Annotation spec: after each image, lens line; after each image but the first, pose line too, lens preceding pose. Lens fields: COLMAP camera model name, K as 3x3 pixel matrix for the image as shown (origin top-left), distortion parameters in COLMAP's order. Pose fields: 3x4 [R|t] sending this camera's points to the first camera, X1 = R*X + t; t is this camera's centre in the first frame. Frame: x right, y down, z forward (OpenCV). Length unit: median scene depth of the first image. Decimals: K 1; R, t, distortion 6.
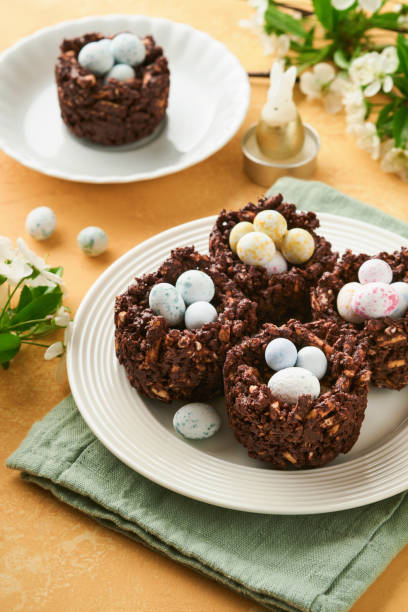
lens RADIAL K [[1810.6, 0, 173.3], [0, 1810.6, 306.6], [0, 0, 1]] dist [-0.031317, 1.005730]
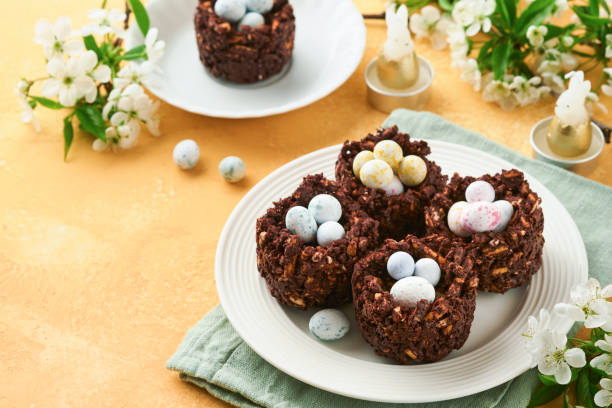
lens RADIAL K [[1810.6, 0, 306.0], [0, 1810.6, 204.0], [0, 0, 1]] dist [-0.031317, 1.005730]
pose [[0.999589, -0.023697, 0.016163, -0.018588], [0.023739, 0.999715, -0.002435, -0.011309], [-0.016101, 0.002817, 0.999866, -0.155919]]
